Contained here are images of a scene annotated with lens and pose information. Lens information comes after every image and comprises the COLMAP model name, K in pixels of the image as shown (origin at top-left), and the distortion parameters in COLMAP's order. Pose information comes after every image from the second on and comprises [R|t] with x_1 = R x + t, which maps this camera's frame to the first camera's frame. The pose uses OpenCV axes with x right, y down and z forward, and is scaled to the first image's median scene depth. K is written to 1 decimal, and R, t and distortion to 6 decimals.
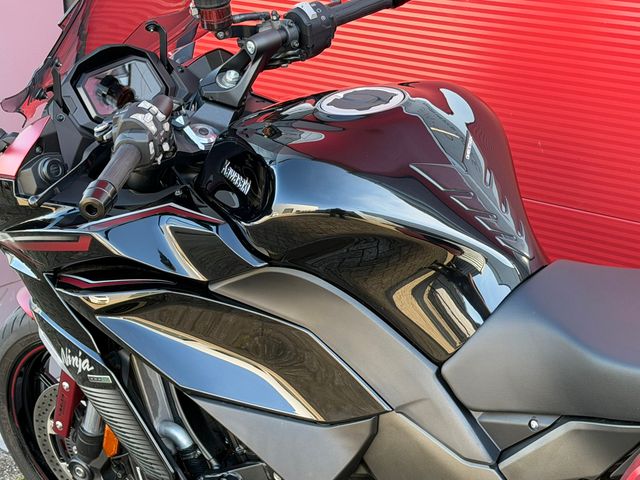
lens RADIAL K [[1426.2, 0, 318.5], [0, 1426.2, 240.2], [0, 0, 1]] dist [0.147094, 0.000000]
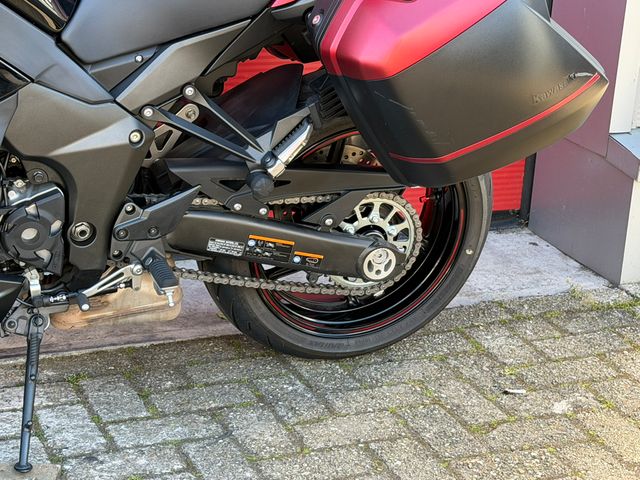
lens RADIAL K [[1426.2, 0, 326.1], [0, 1426.2, 244.6], [0, 0, 1]] dist [0.147094, 0.000000]
pose [[0.455544, -0.257356, 0.852202, -0.927119], [0.235959, 0.957967, 0.163165, 0.111536], [-0.858373, 0.126756, 0.497121, 0.182800]]
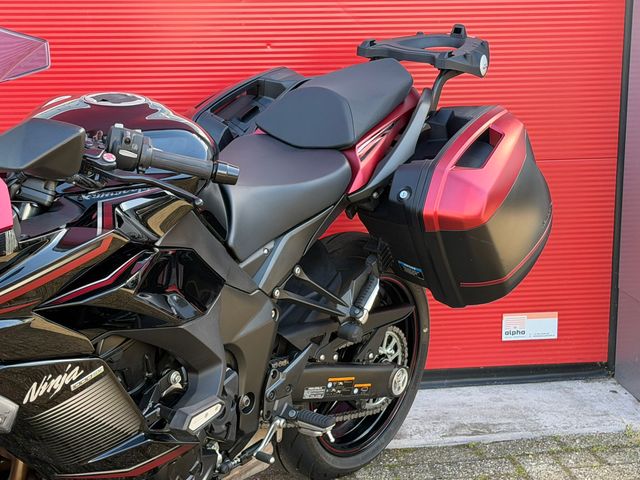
lens RADIAL K [[1426.2, 0, 316.5], [0, 1426.2, 261.8], [0, 0, 1]] dist [0.147094, 0.000000]
pose [[-0.077692, -0.194700, 0.977781, -1.420749], [0.356089, 0.910636, 0.209623, -0.180791], [-0.931217, 0.364463, -0.001418, 0.904557]]
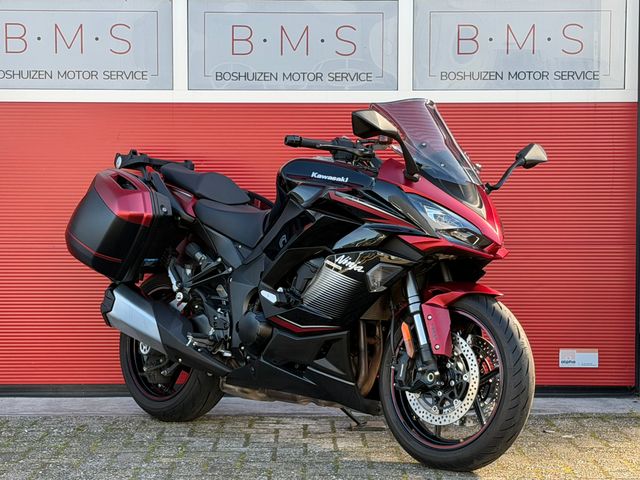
lens RADIAL K [[1426.2, 0, 325.0], [0, 1426.2, 256.5], [0, 0, 1]] dist [0.147094, 0.000000]
pose [[0.087130, -0.002464, 0.996194, -2.623319], [0.347260, 0.937349, -0.028054, 0.168994], [-0.933712, 0.348382, 0.082527, 0.819224]]
